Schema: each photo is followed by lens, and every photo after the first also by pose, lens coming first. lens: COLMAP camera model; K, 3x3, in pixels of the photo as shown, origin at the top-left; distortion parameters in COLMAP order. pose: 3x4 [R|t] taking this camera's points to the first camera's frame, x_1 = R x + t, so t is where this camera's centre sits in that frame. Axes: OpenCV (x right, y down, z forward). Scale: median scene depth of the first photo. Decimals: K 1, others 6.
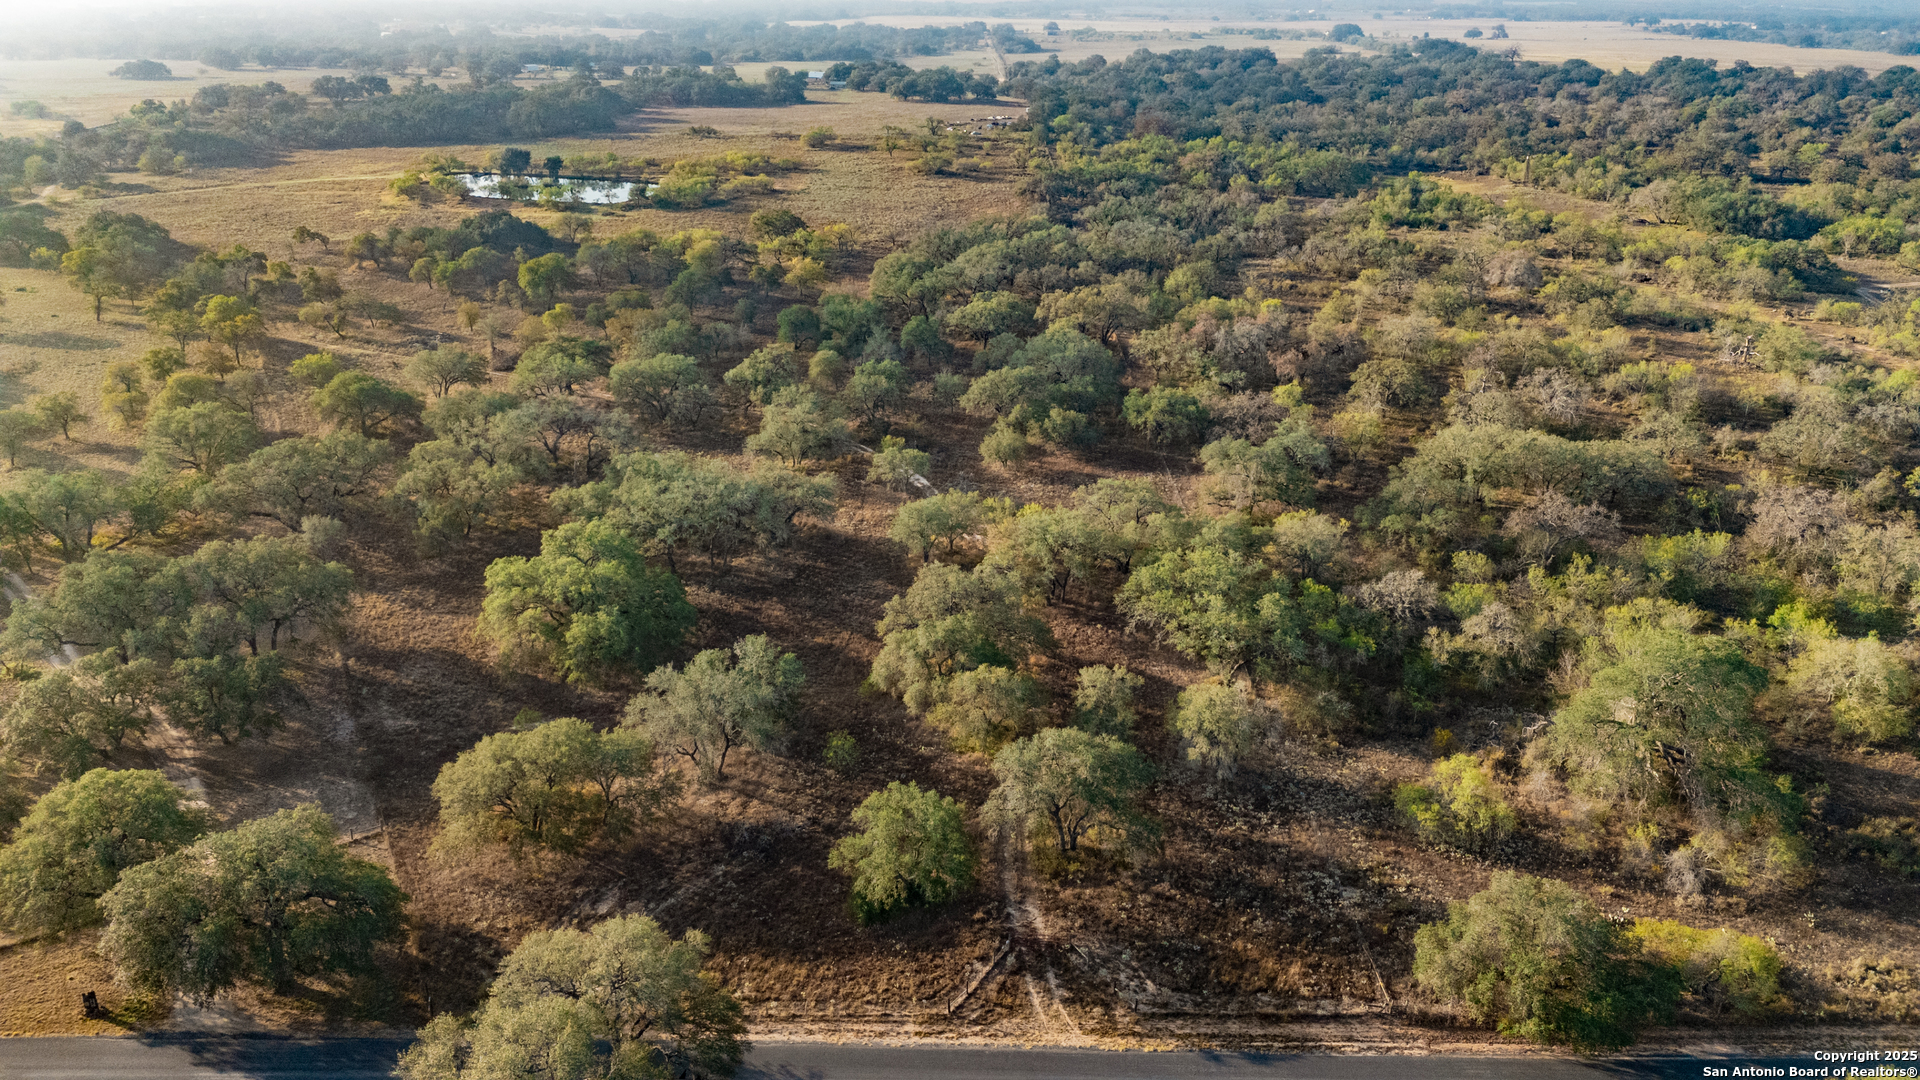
lens RADIAL K [[1409.7, 0, 966.3], [0, 1409.7, 550.4], [0, 0, 1]] dist [0.049466, -0.033005]
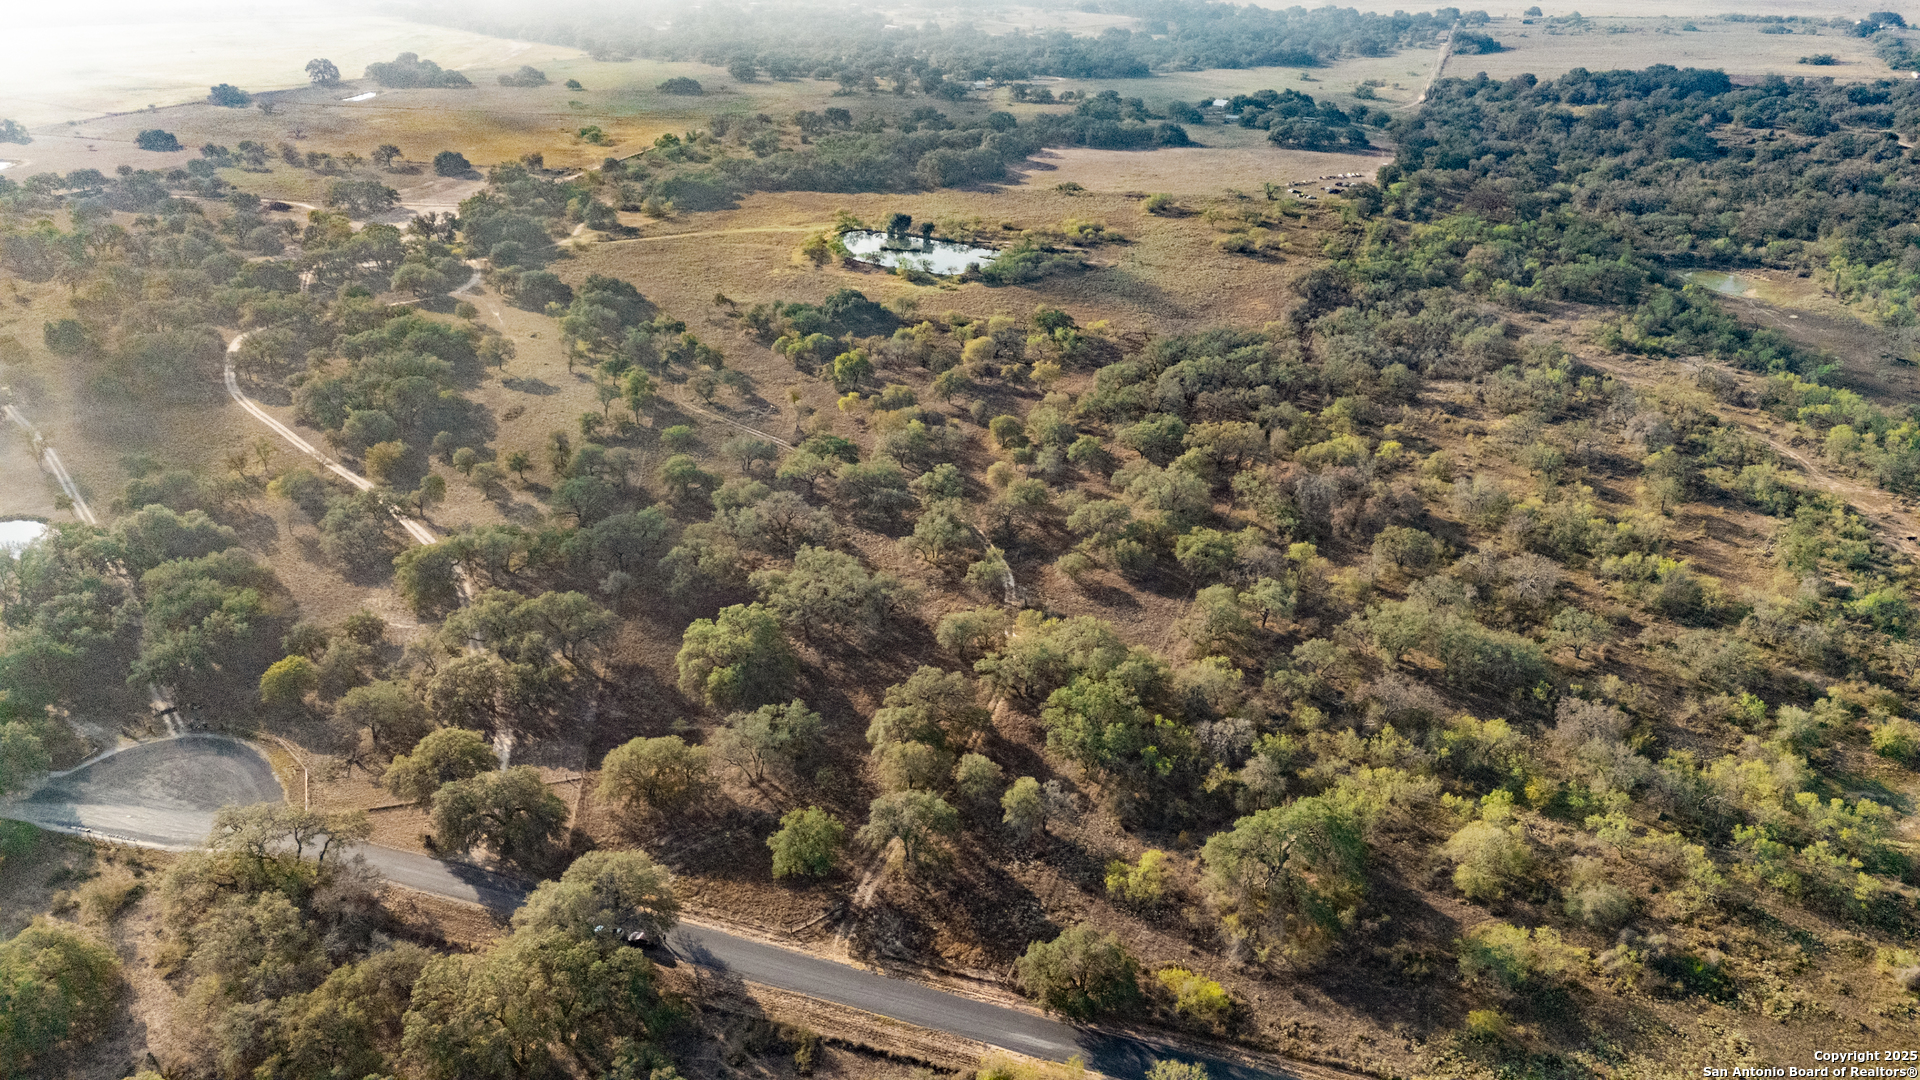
lens RADIAL K [[1409.7, 0, 965.9], [0, 1409.7, 532.1], [0, 0, 1]] dist [0.049466, -0.033005]
pose [[0.941000, 0.128226, -0.313173, 0.395536], [-0.118459, 0.991694, 0.050103, -0.180052], [0.316996, -0.010049, 0.948374, -0.397401]]
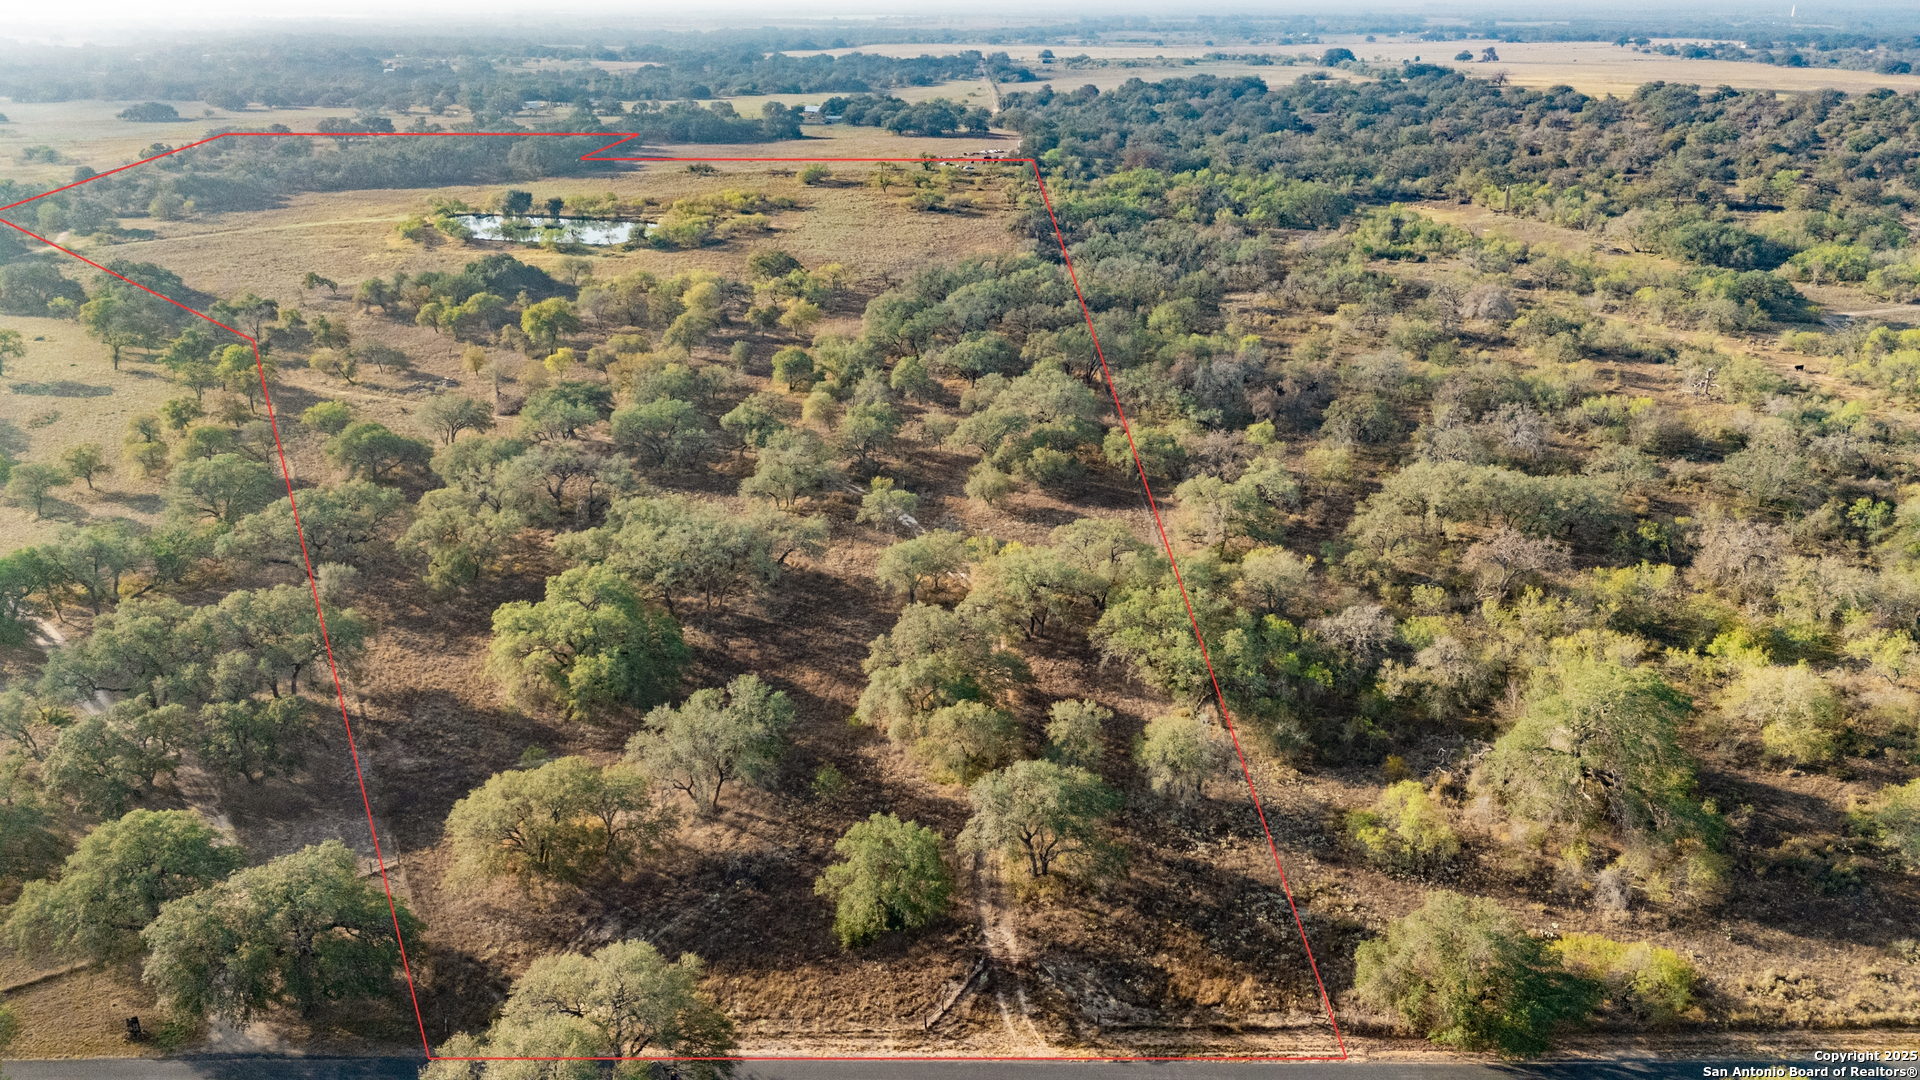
lens RADIAL K [[1411.1, 0, 966.5], [0, 1411.1, 548.5], [0, 0, 1]] dist [0.048734, -0.028602]
pose [[0.999938, -0.010944, -0.002027, 0.013440], [0.010910, 0.999809, -0.016244, -0.011633], [0.002204, 0.016221, 0.999866, -0.047204]]
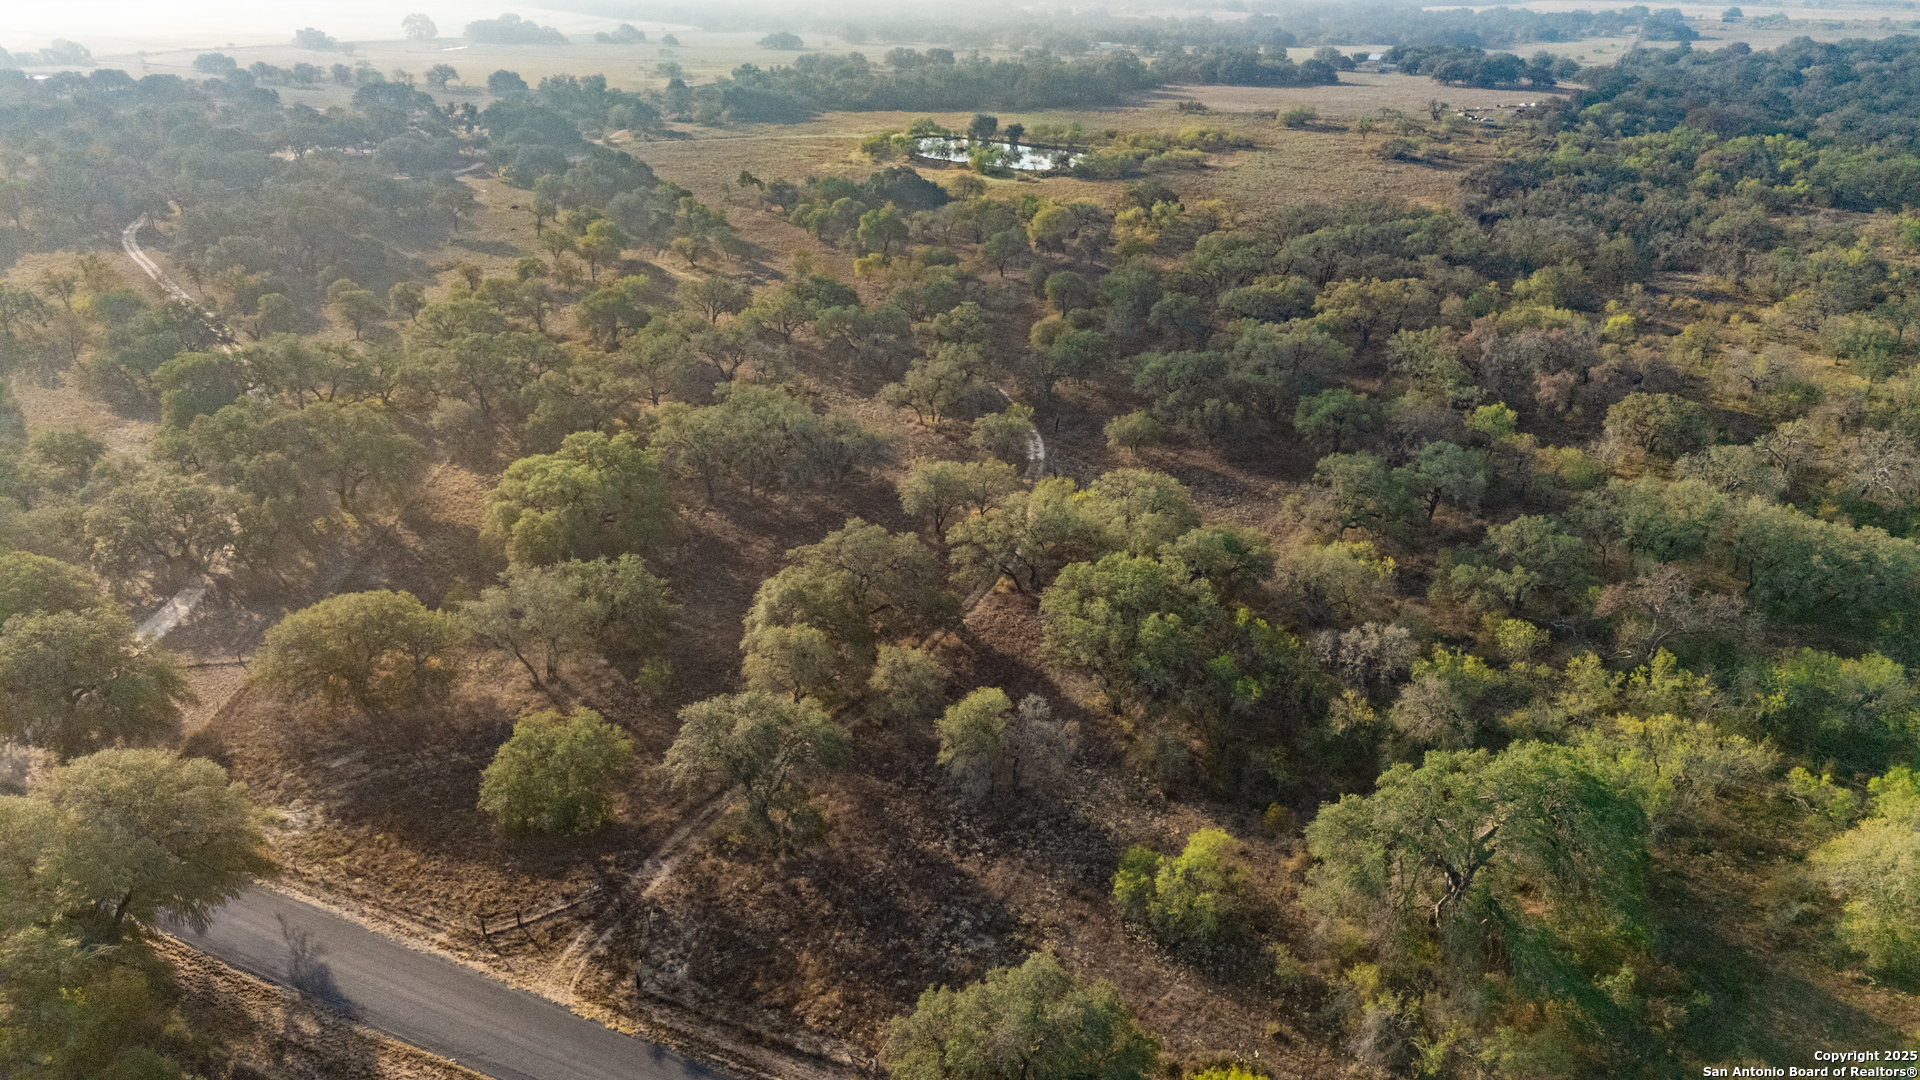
lens RADIAL K [[1409.7, 0, 959.8], [0, 1409.7, 536.4], [0, 0, 1]] dist [0.049466, -0.033005]
pose [[0.900376, 0.163659, -0.403162, 0.339125], [-0.164310, 0.985848, 0.033243, -0.018307], [0.402897, 0.036312, 0.914525, 0.115076]]
